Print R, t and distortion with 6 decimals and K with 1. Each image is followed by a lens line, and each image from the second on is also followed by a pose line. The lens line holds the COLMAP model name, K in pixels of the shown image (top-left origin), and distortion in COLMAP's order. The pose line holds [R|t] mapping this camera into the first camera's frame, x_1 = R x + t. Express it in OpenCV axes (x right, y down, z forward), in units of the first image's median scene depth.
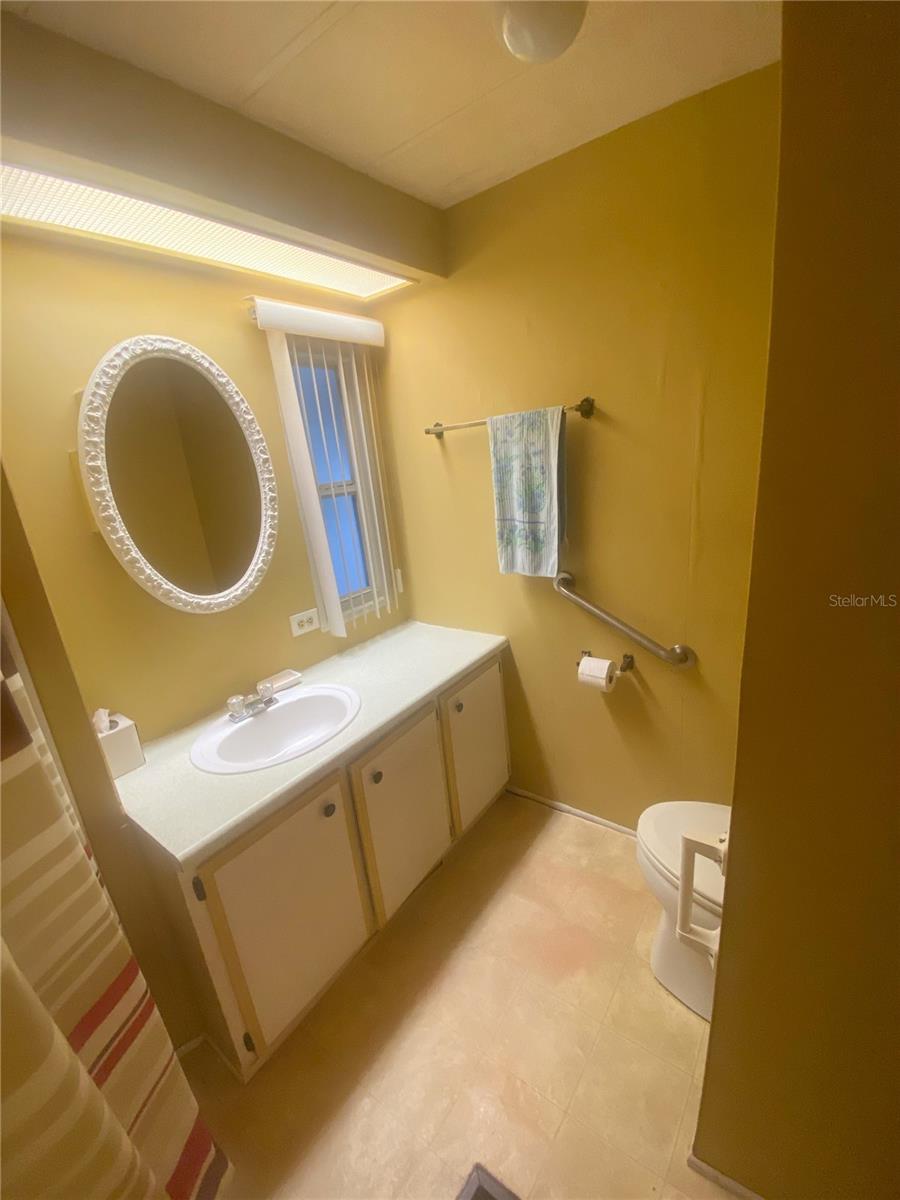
lens RADIAL K [[477.8, 0, 450.7], [0, 477.8, 605.7], [0, 0, 1]] dist [-0.004594, -0.006258]
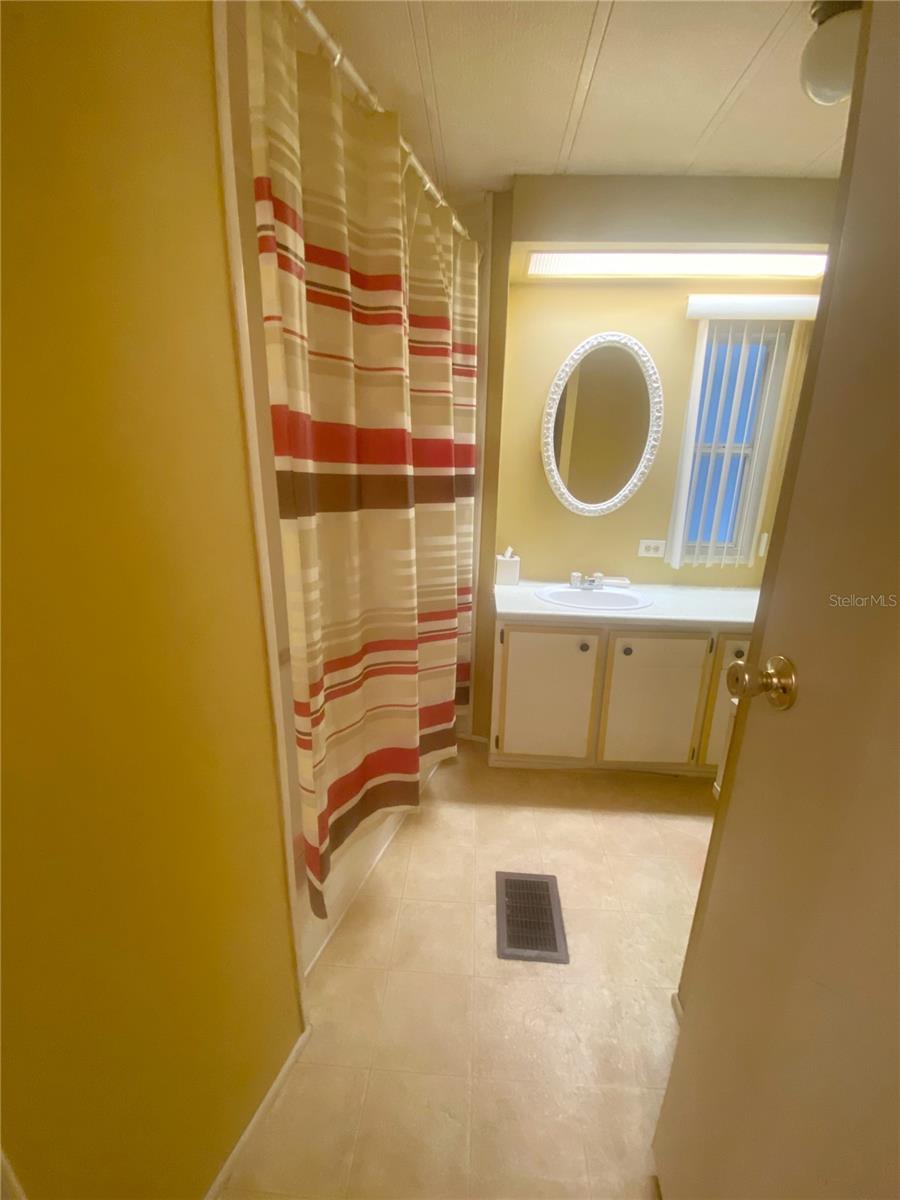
lens RADIAL K [[477.8, 0, 444.2], [0, 477.8, 600.5], [0, 0, 1]] dist [-0.004594, -0.006258]
pose [[0.550202, 0.328203, -0.767828, 0.544015], [-0.312092, 0.933707, 0.175472, 0.148824], [0.774517, 0.143088, 0.616157, -0.259632]]
